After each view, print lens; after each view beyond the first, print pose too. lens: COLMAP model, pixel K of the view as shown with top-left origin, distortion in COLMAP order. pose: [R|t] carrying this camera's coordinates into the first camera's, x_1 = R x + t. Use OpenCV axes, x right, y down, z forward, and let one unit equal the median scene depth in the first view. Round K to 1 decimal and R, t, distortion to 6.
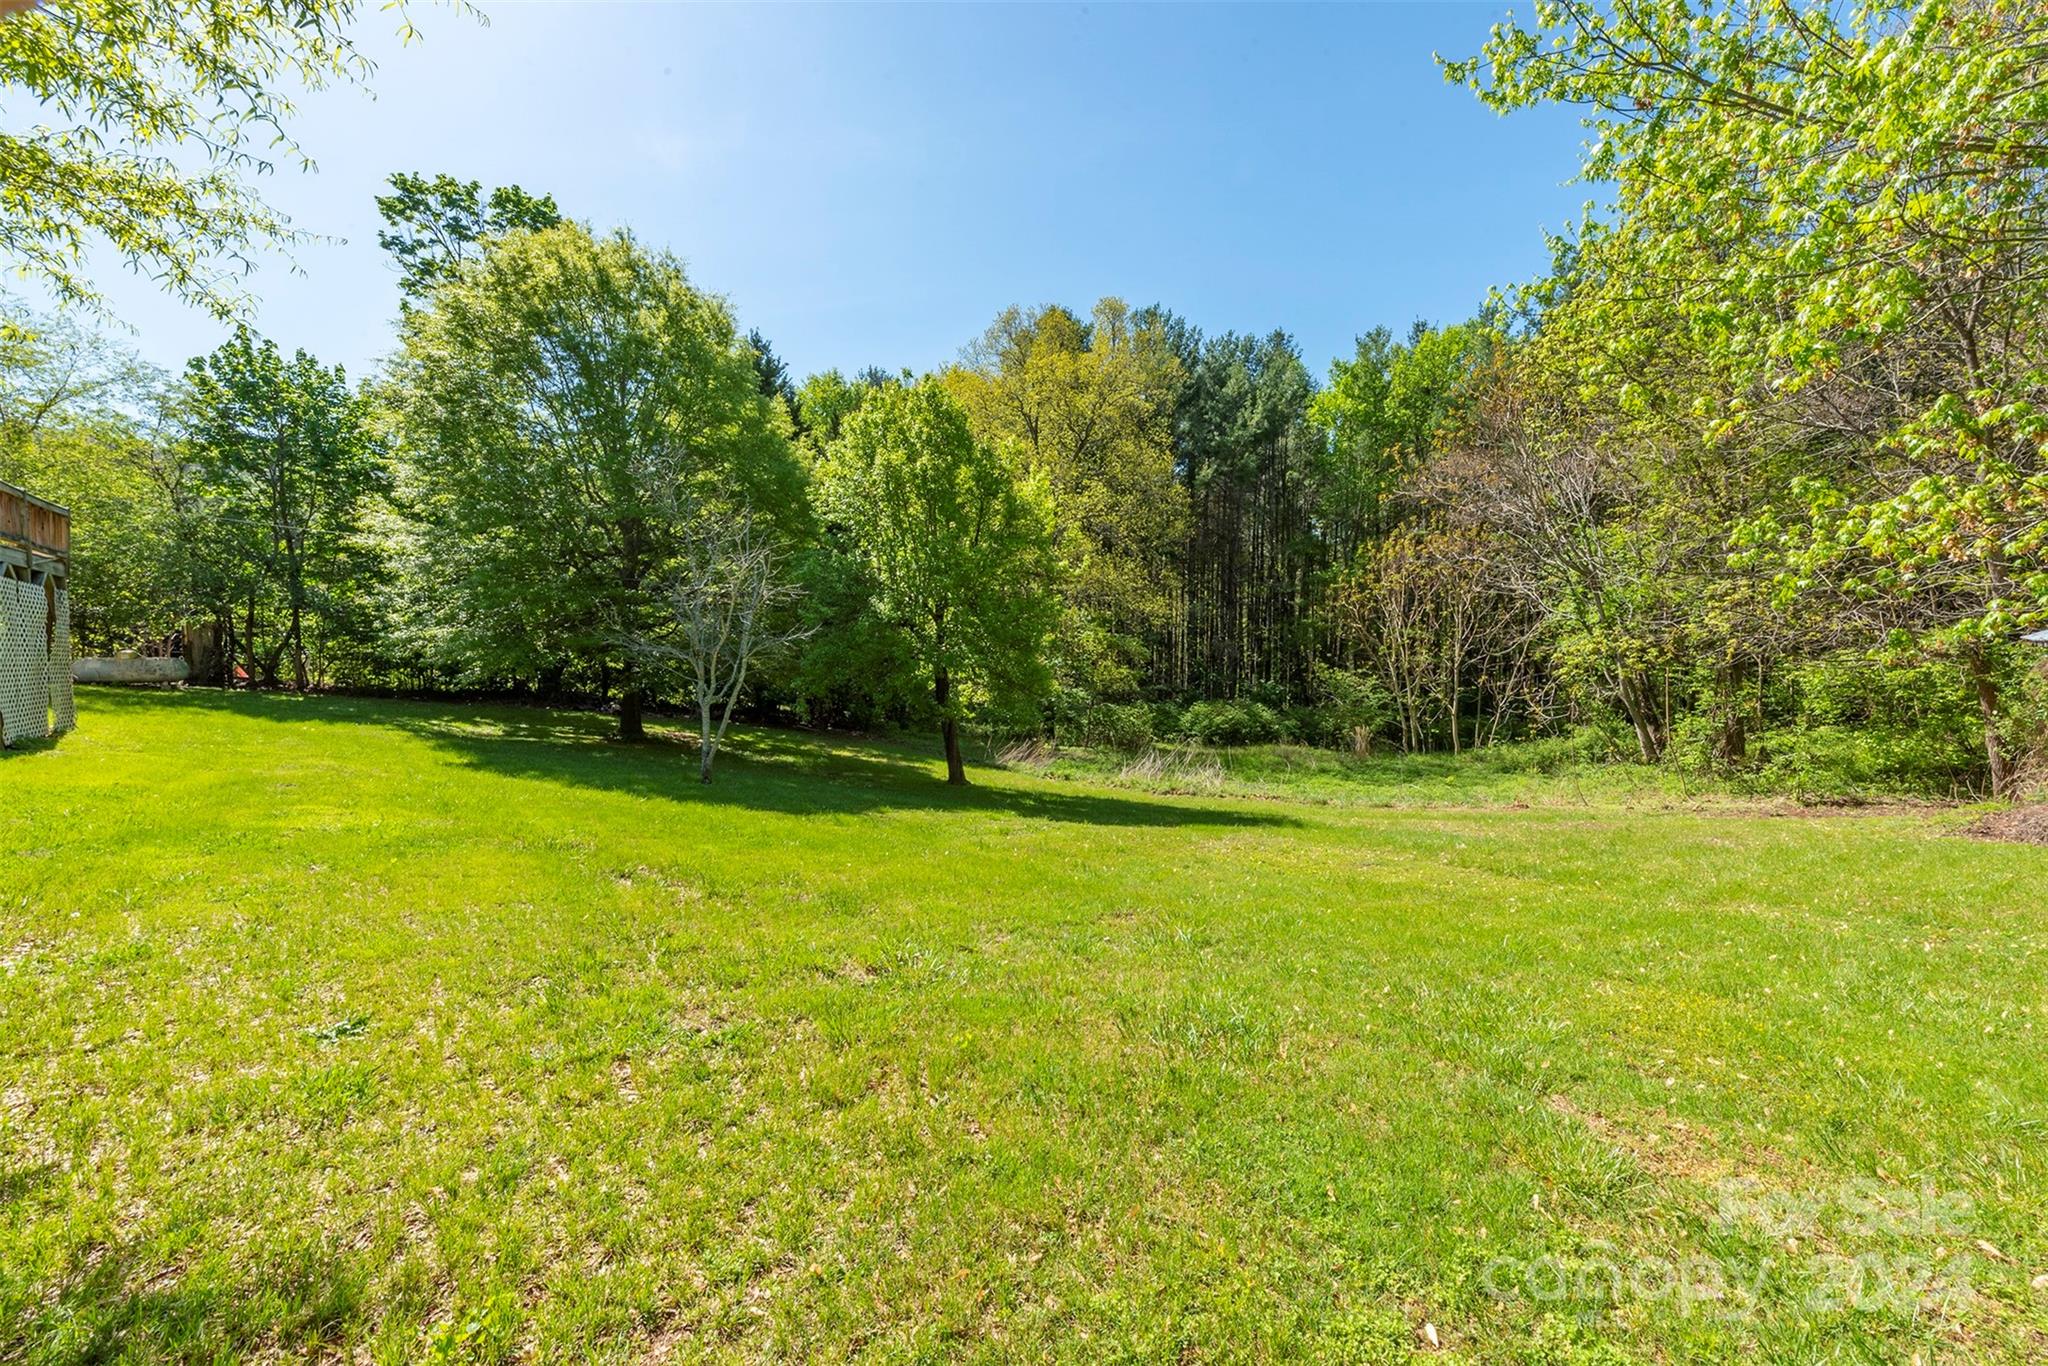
lens RADIAL K [[818.2, 0, 1015.7], [0, 818.2, 671.6], [0, 0, 1]] dist [0.014874, -0.003258]
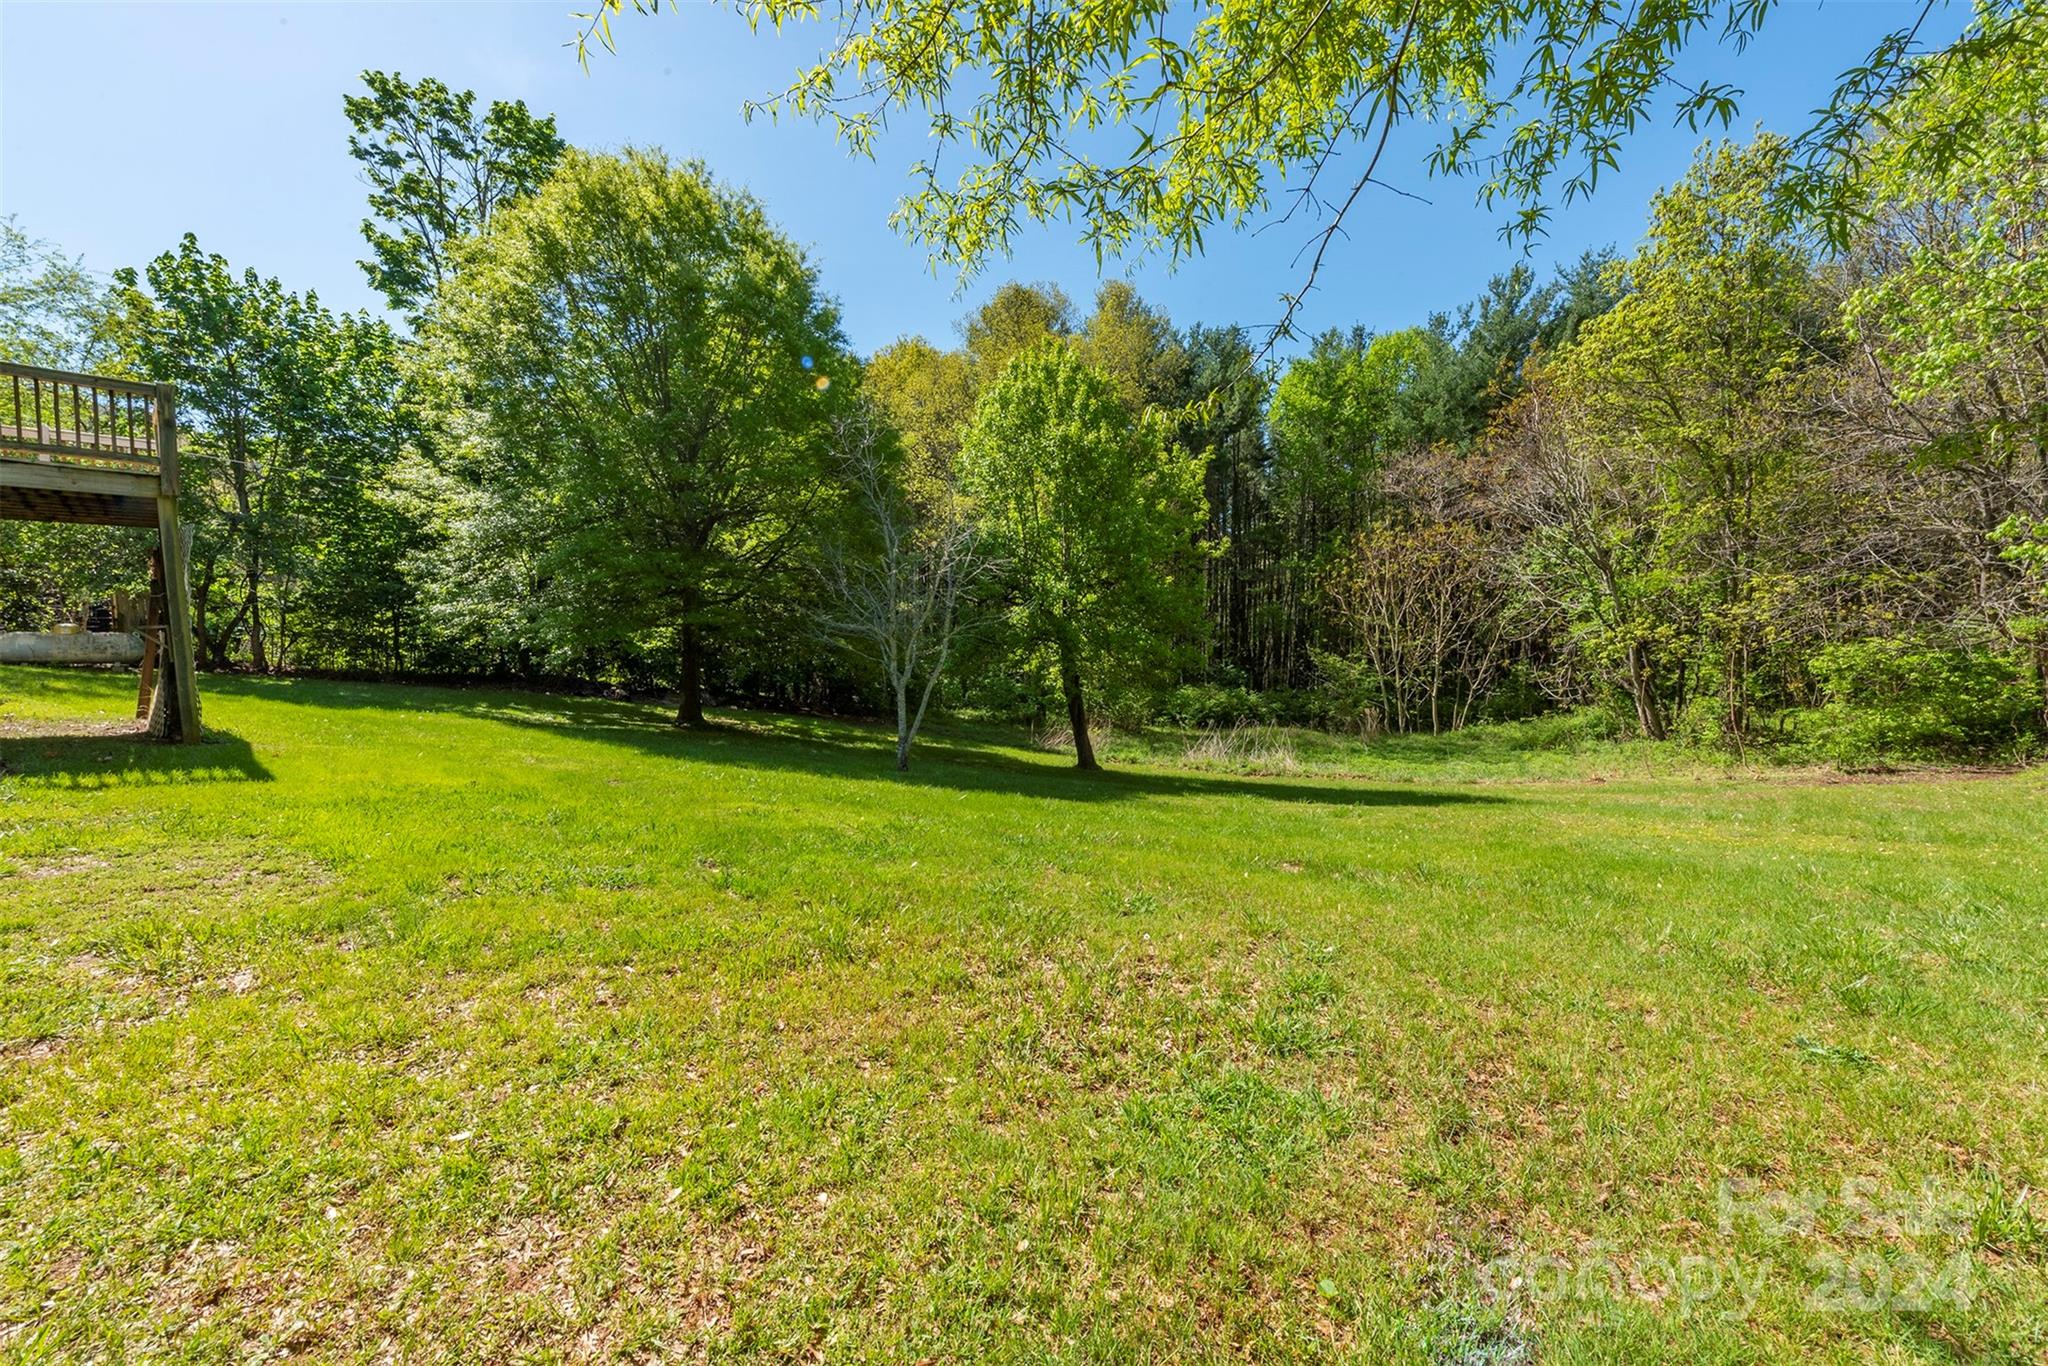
lens RADIAL K [[818.2, 0, 1022.7], [0, 818.2, 668.9], [0, 0, 1]] dist [0.014874, -0.003258]
pose [[0.987640, 0.001111, 0.156735, -0.216505], [-0.003540, 0.999878, 0.015220, 0.002876], [-0.156699, -0.015587, 0.987523, 0.034809]]
